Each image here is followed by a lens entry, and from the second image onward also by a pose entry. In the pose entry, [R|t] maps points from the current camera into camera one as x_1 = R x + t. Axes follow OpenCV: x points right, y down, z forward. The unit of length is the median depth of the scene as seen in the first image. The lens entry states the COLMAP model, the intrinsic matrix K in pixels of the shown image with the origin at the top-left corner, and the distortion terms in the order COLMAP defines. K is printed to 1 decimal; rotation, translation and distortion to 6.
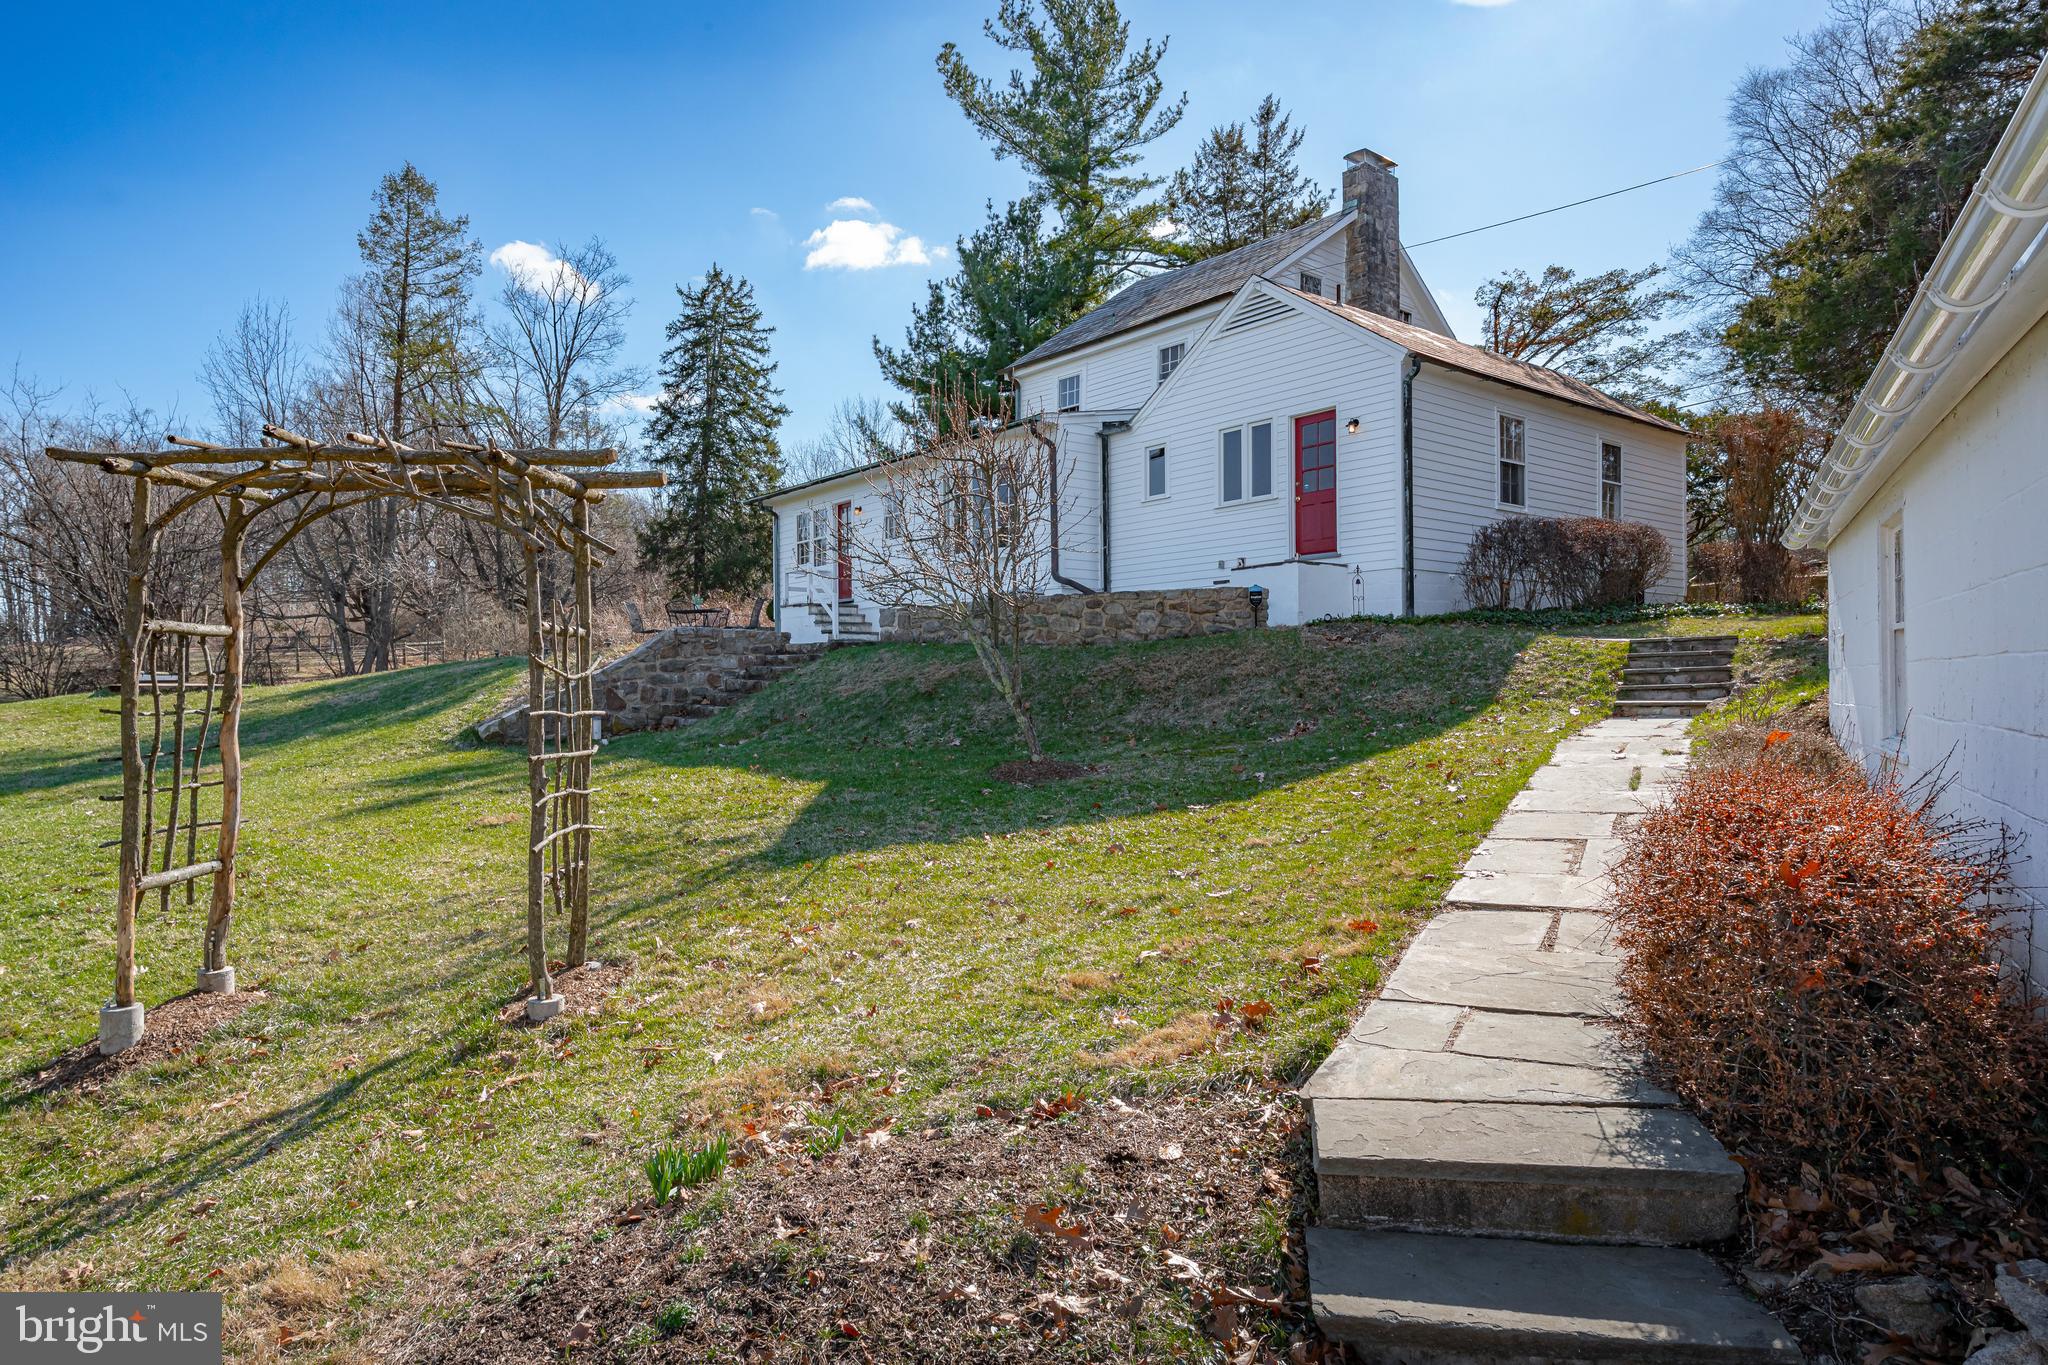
lens RADIAL K [[1188.1, 0, 1020.3], [0, 1188.1, 689.3], [0, 0, 1]] dist [0.005176, -0.001537]
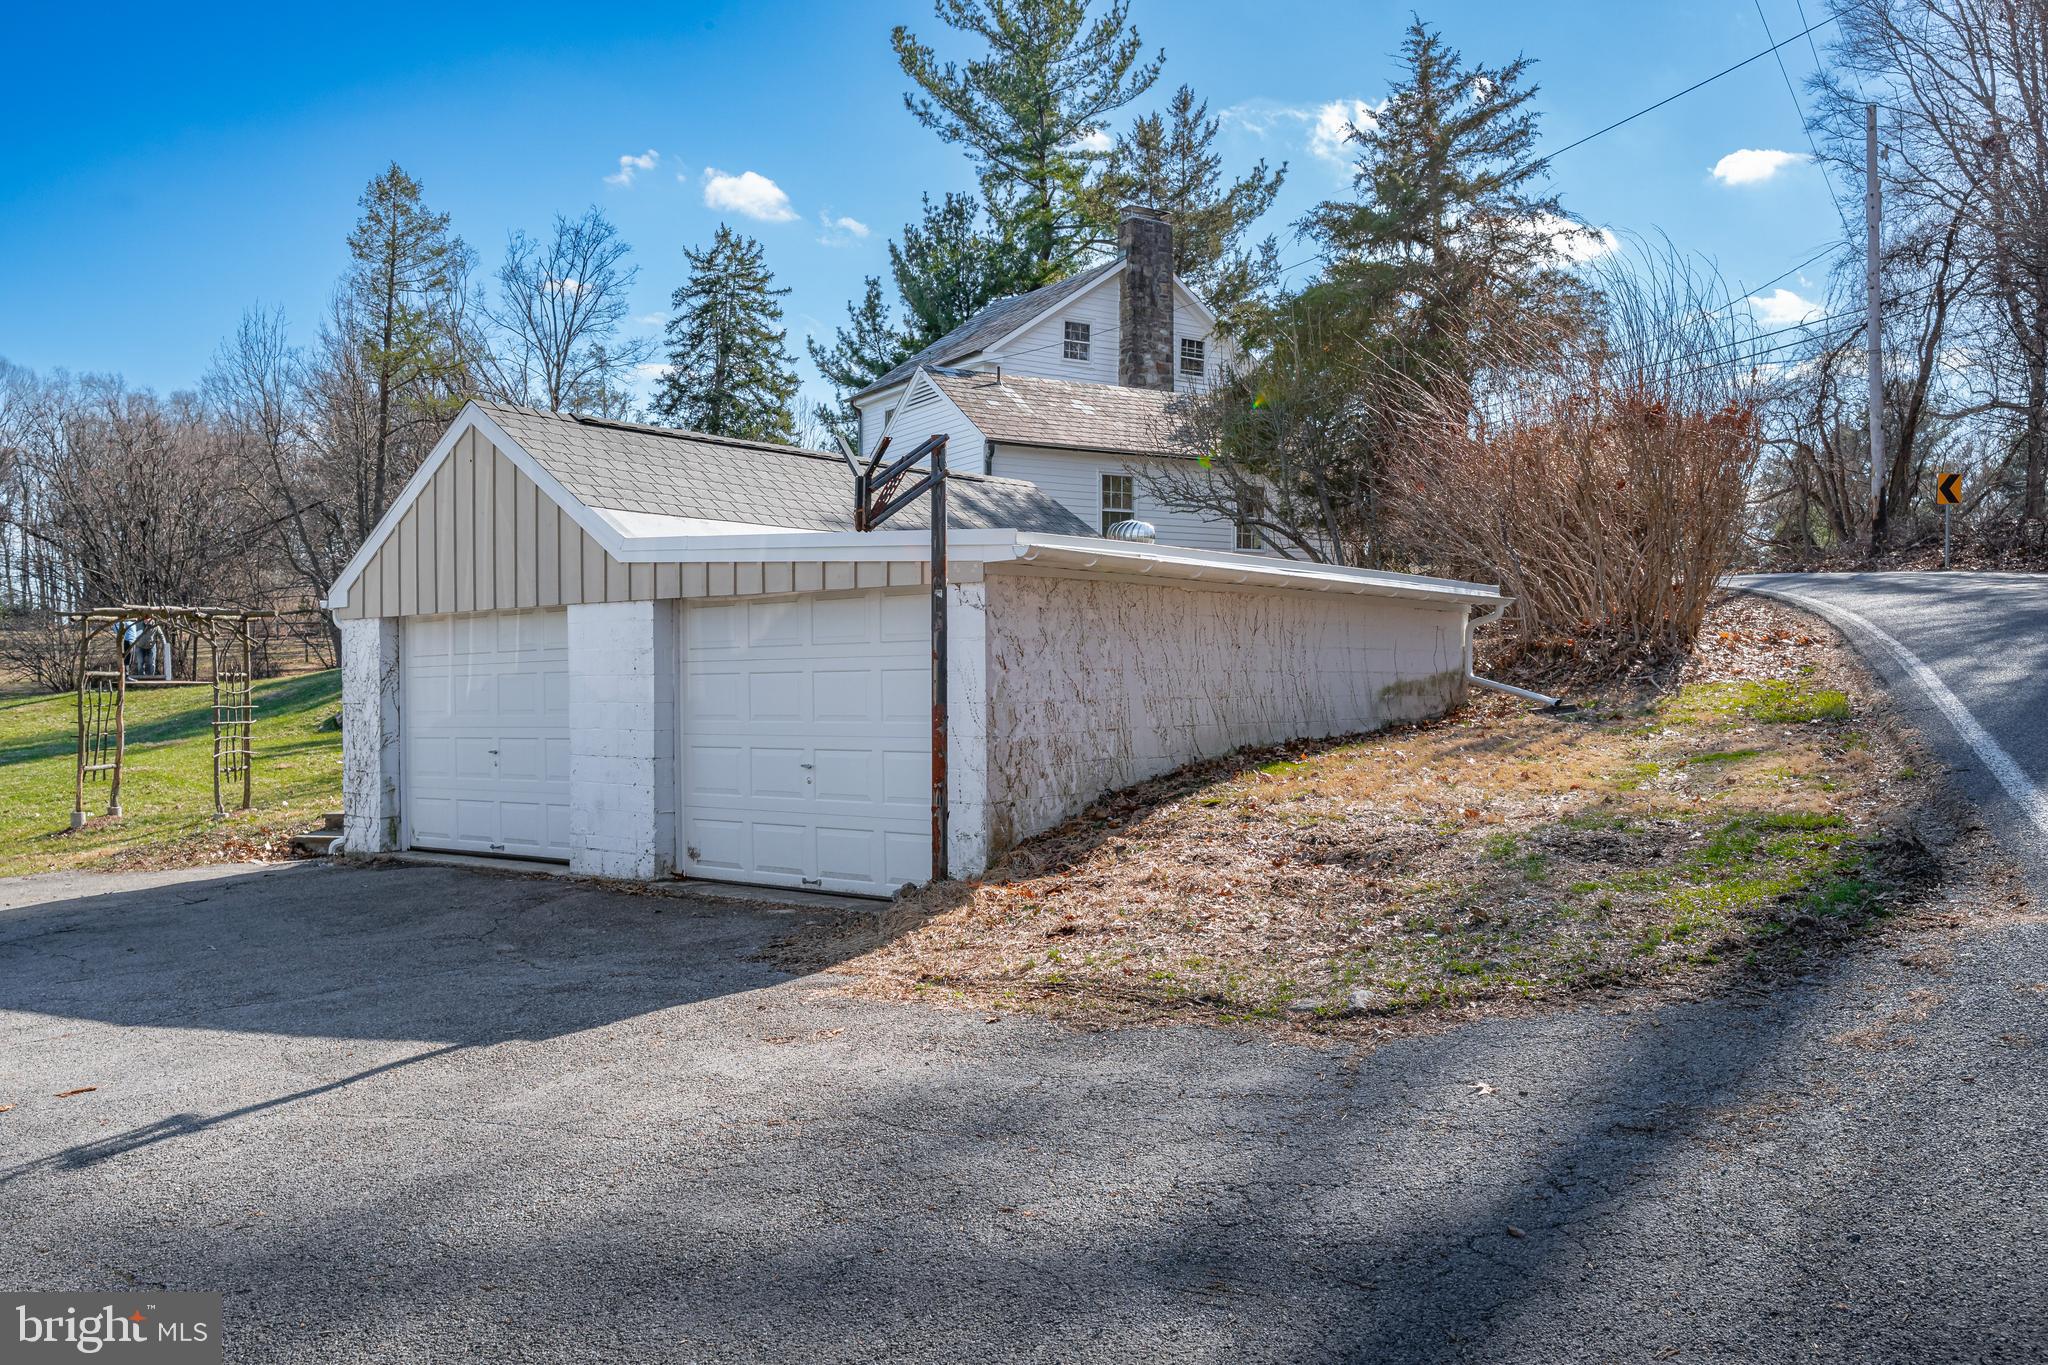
lens RADIAL K [[1641.2, 0, 1026.1], [0, 1641.2, 679.6], [0, 0, 1]] dist [0.006888, 0.001696]
pose [[0.986657, 0.003969, -0.162765, 0.232584], [-0.004188, 0.999991, -0.001002, -0.005057], [0.162760, 0.001670, 0.986664, -0.275174]]
